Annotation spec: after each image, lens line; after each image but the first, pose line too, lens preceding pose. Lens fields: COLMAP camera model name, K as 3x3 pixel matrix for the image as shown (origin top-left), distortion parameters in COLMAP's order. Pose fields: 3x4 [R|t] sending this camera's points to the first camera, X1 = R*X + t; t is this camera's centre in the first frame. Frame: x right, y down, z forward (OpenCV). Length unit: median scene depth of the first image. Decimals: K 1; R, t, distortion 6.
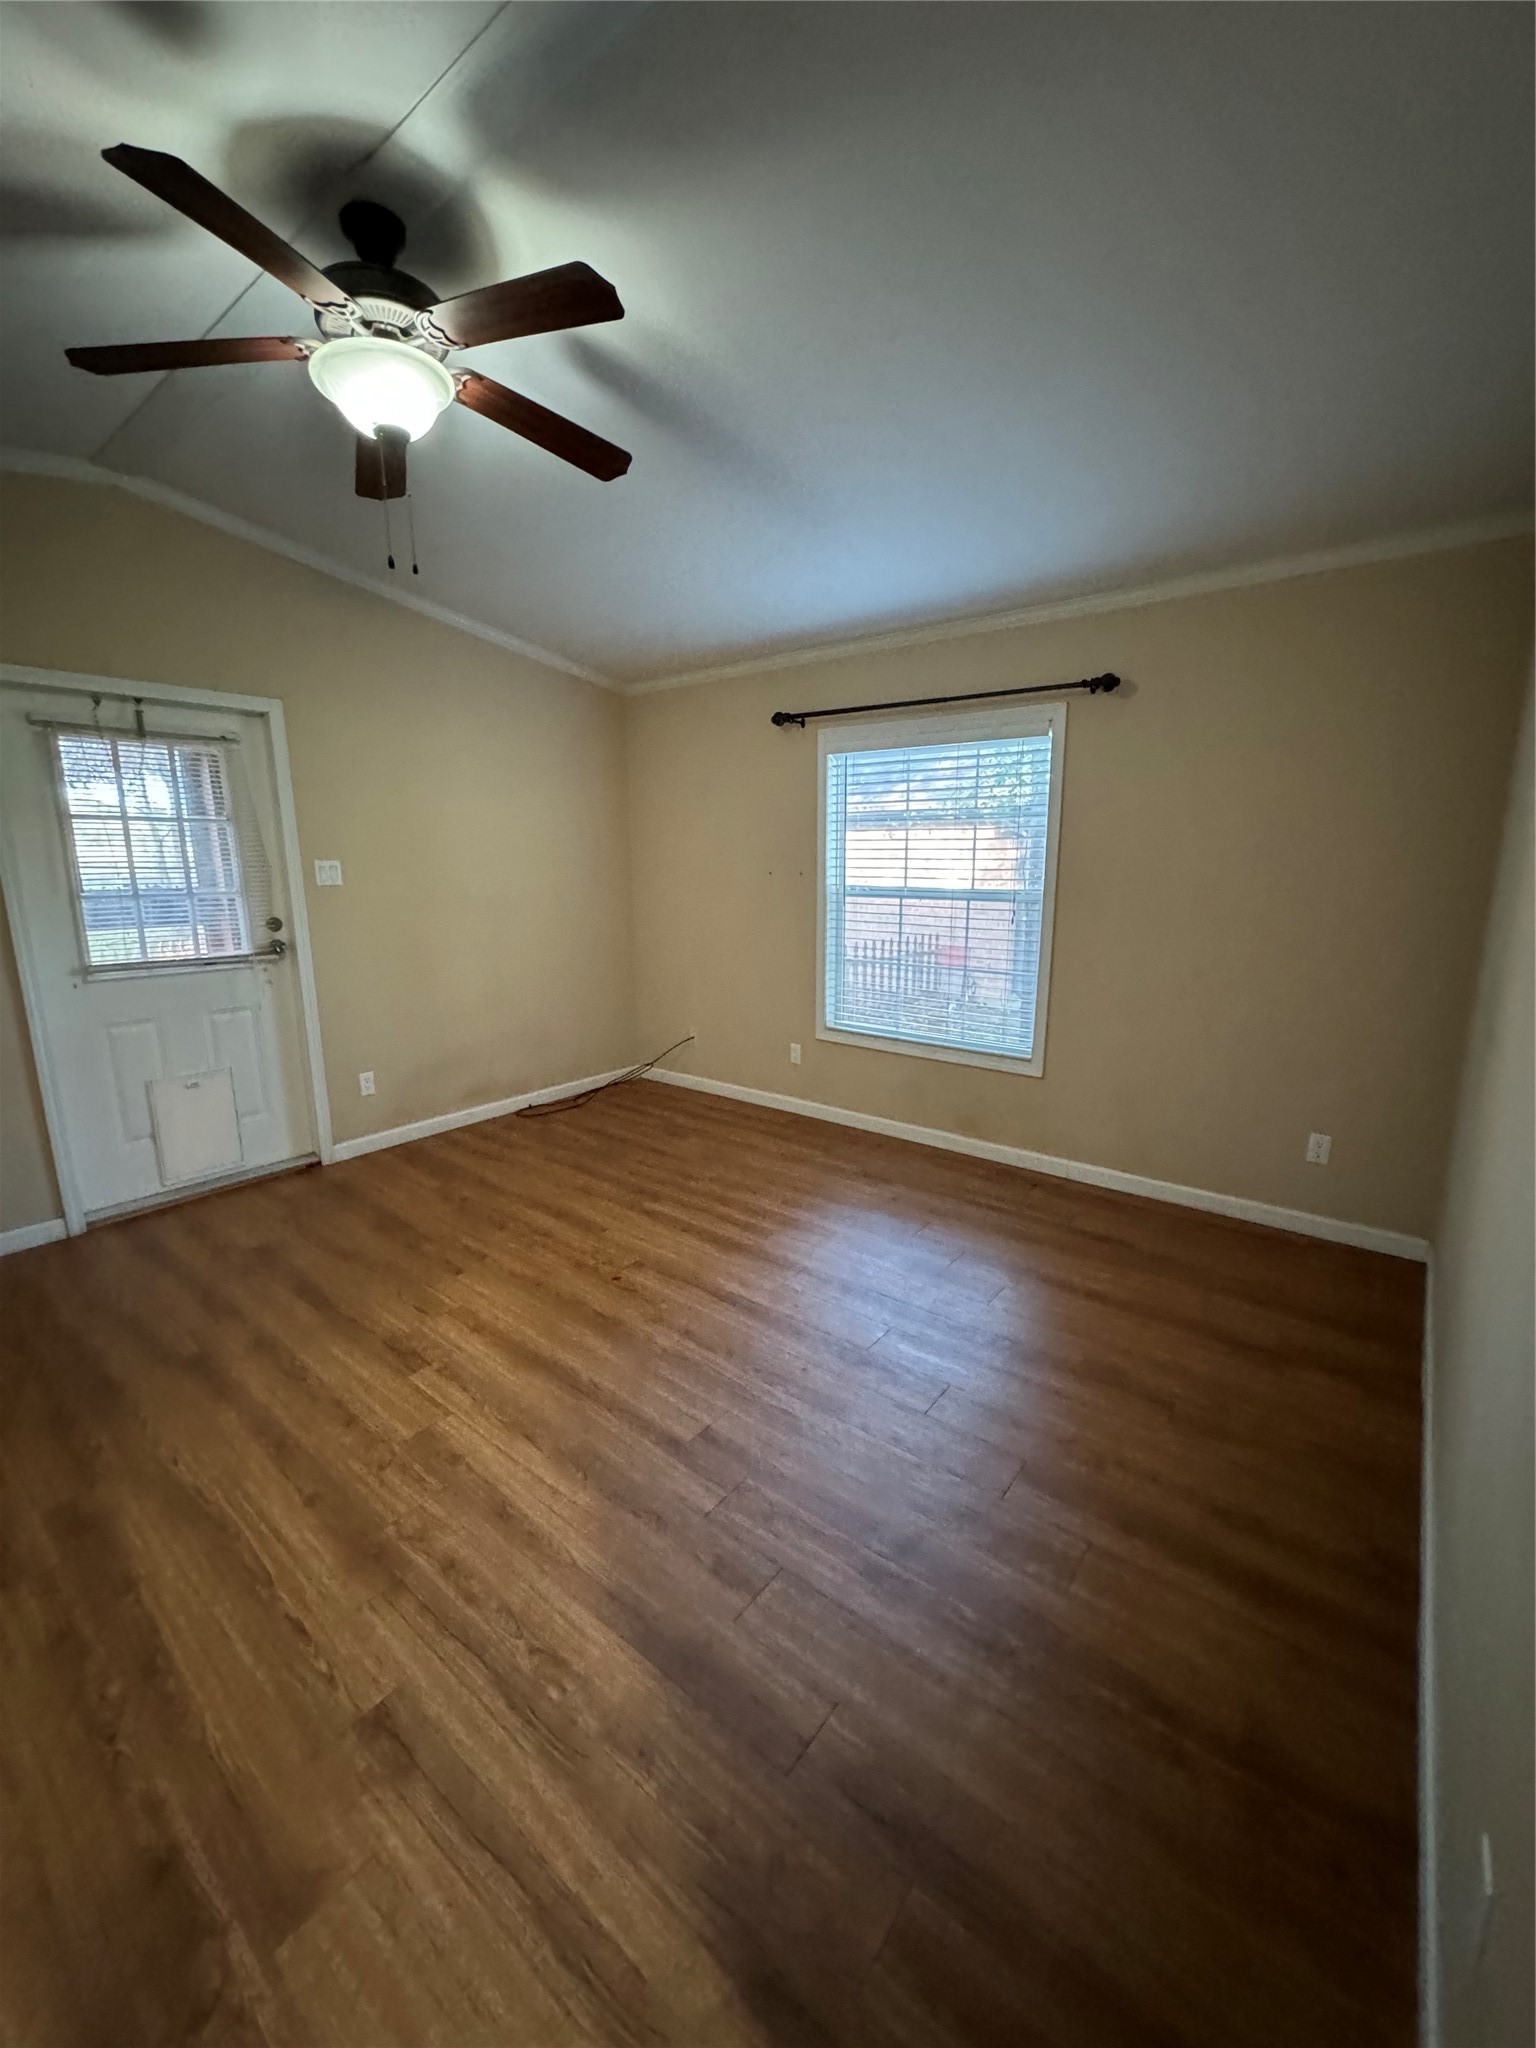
lens RADIAL K [[813.5, 0, 768.0], [0, 813.5, 1024.0], [0, 0, 1]] dist [-0.000008, -0.000107]
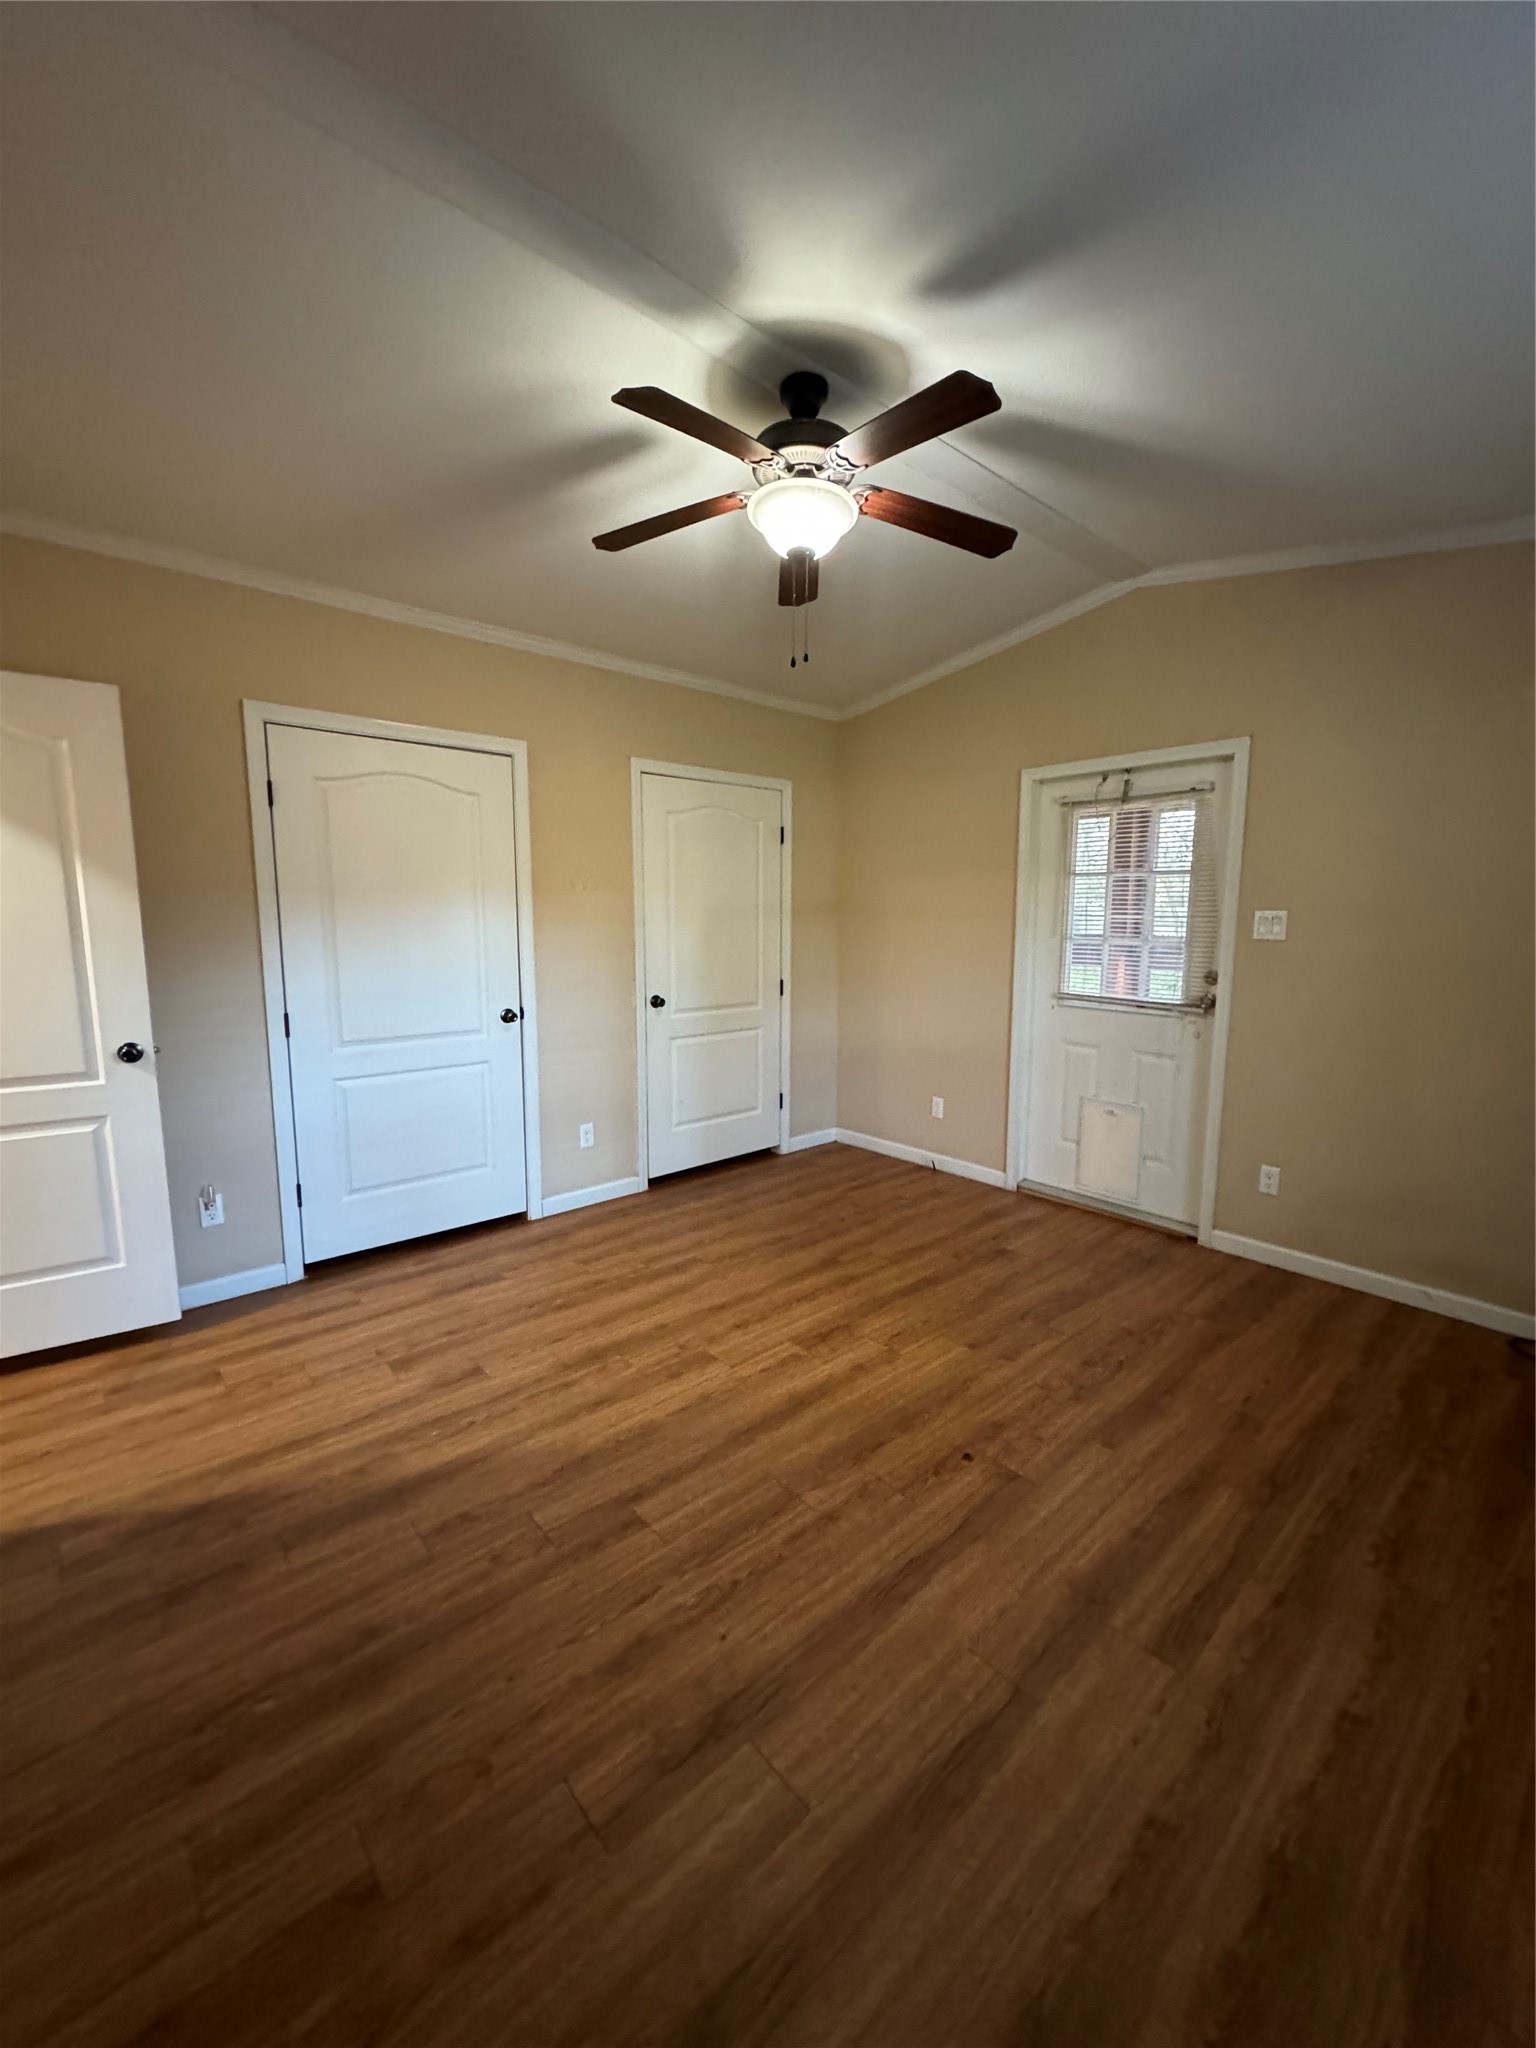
lens RADIAL K [[813.5, 0, 768.0], [0, 813.5, 1024.0], [0, 0, 1]] dist [-0.000008, -0.000107]
pose [[-0.167728, 0.140452, -0.975777, 0.480060], [-0.200193, 0.964323, 0.173215, -0.154747], [0.965293, 0.224397, -0.133626, 0.758505]]
